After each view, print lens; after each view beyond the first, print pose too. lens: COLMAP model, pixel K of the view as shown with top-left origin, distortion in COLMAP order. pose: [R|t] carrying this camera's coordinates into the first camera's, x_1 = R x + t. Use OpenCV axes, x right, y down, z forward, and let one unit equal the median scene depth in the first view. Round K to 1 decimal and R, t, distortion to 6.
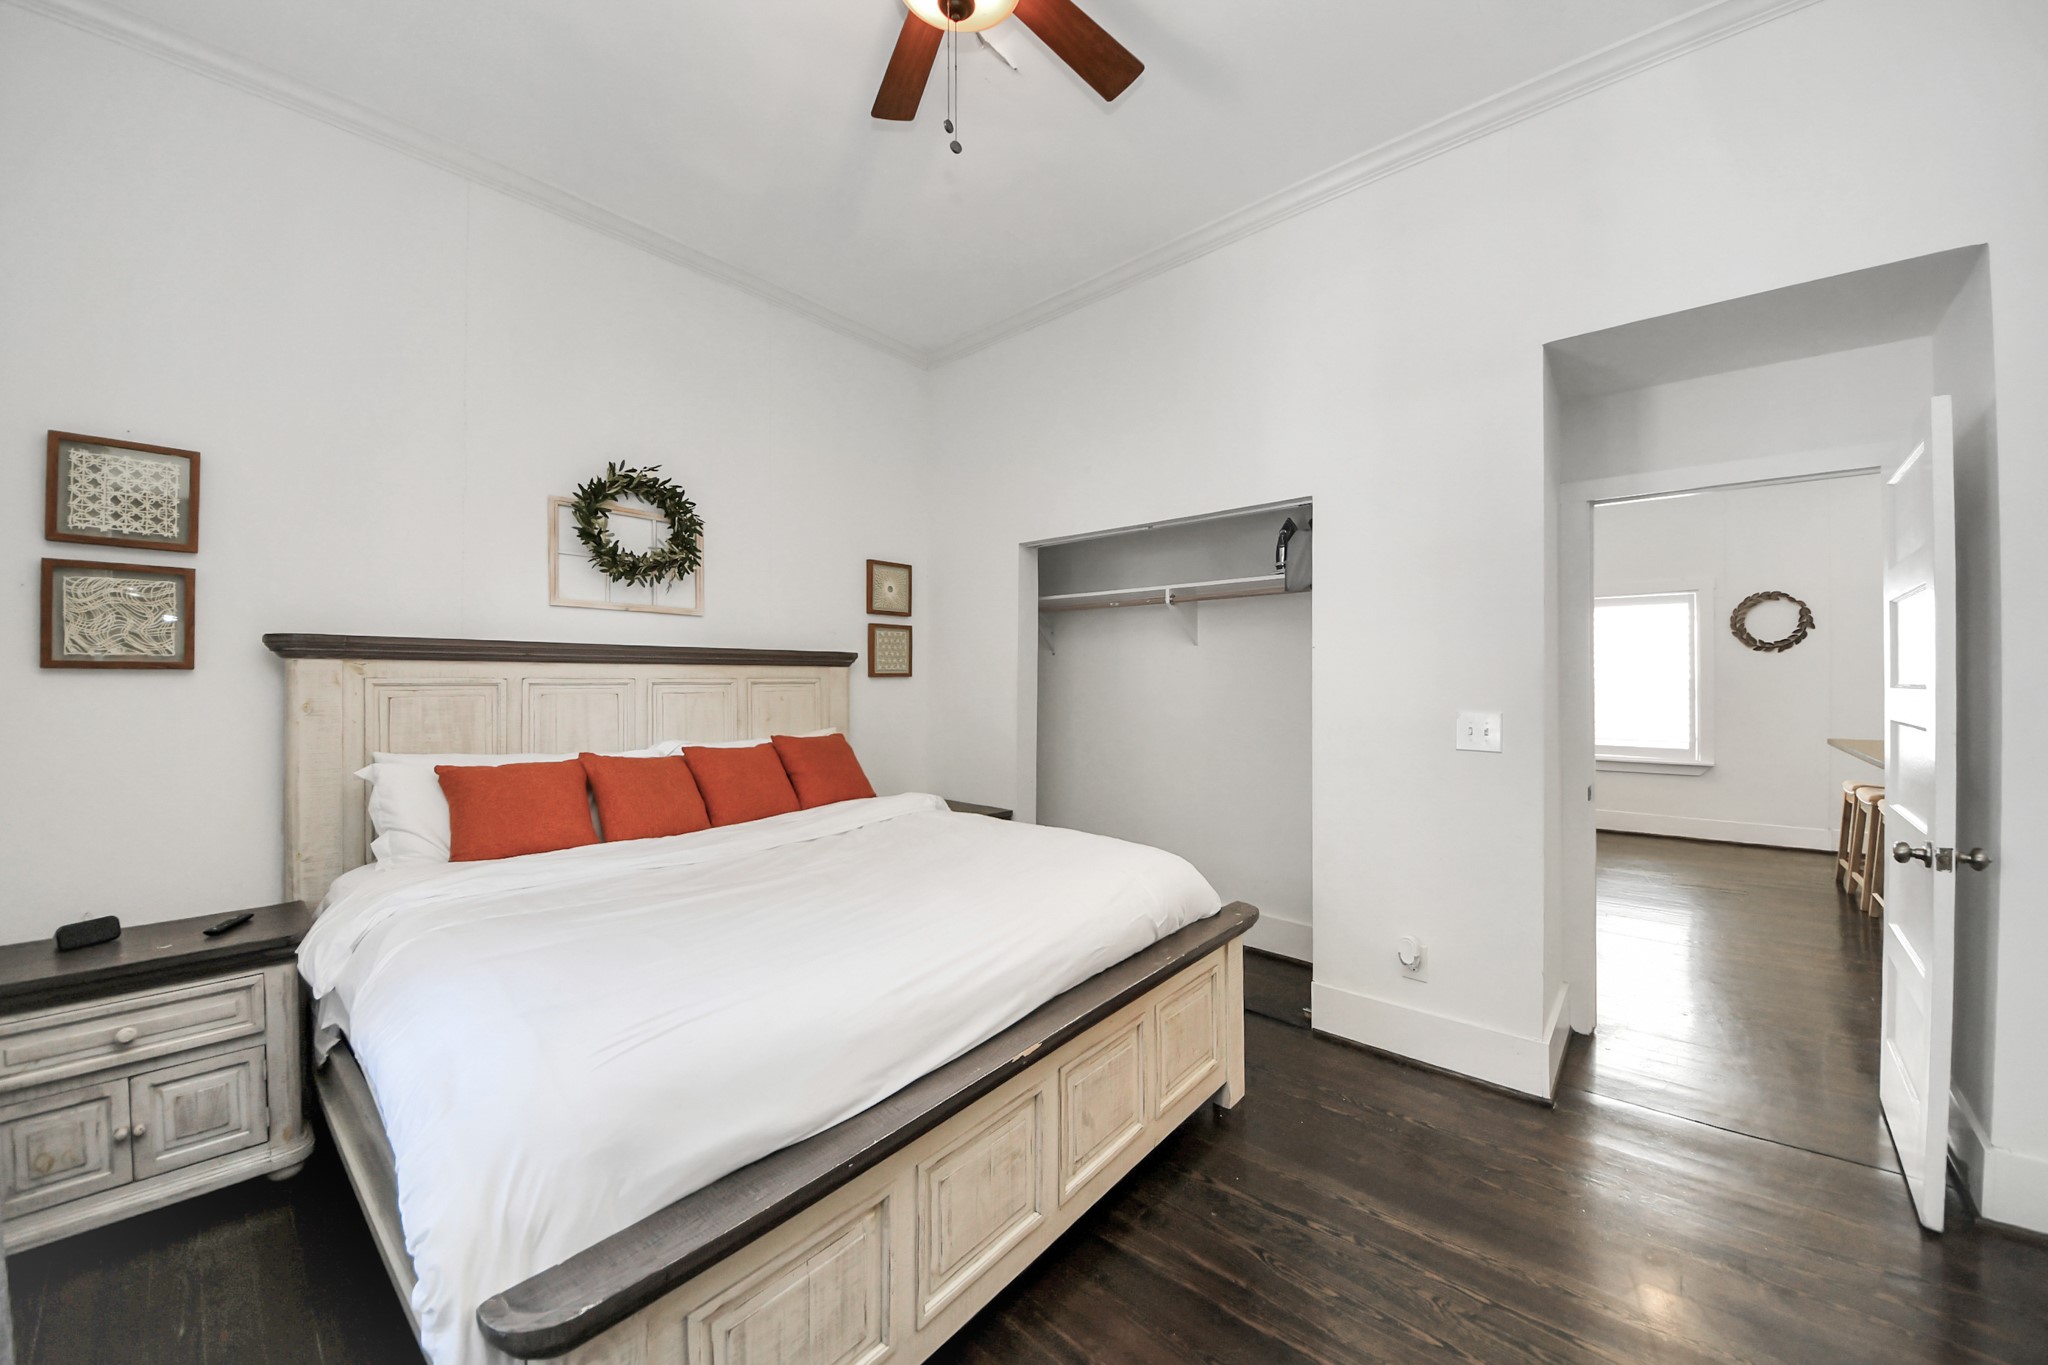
lens RADIAL K [[729.8, 0, 1014.0], [0, 729.8, 677.0], [0, 0, 1]] dist [0.006021, -0.008142]
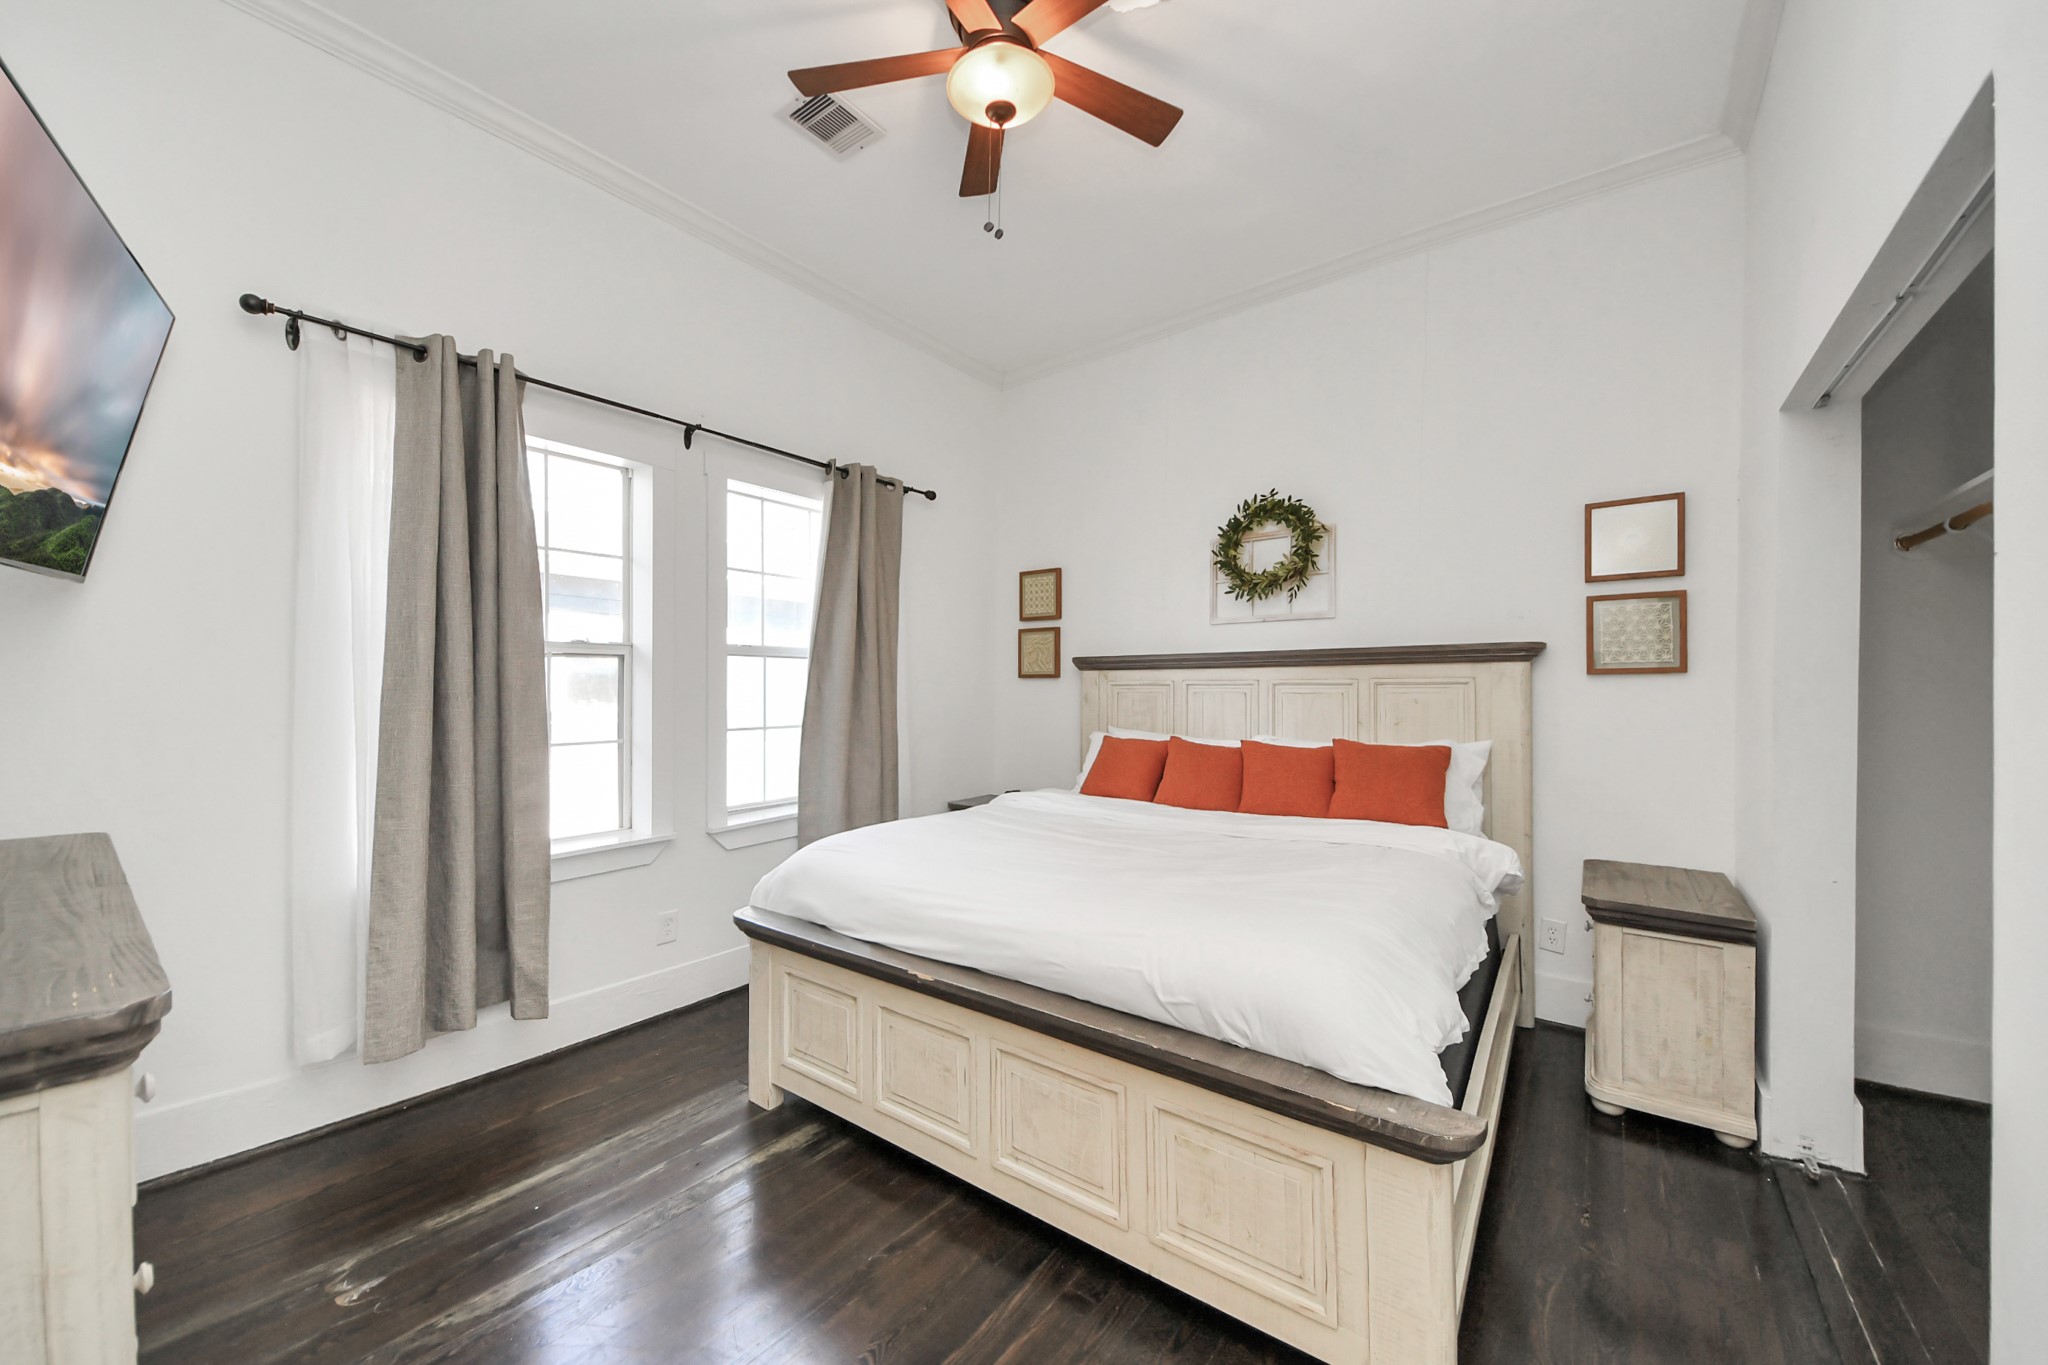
lens RADIAL K [[729.8, 0, 1002.1], [0, 729.8, 683.1], [0, 0, 1]] dist [0.006021, -0.008142]
pose [[0.066891, -0.003688, -0.997753, 0.674806], [0.009137, 0.999954, -0.003084, 0.008194], [0.997718, -0.008910, 0.066921, 0.559045]]
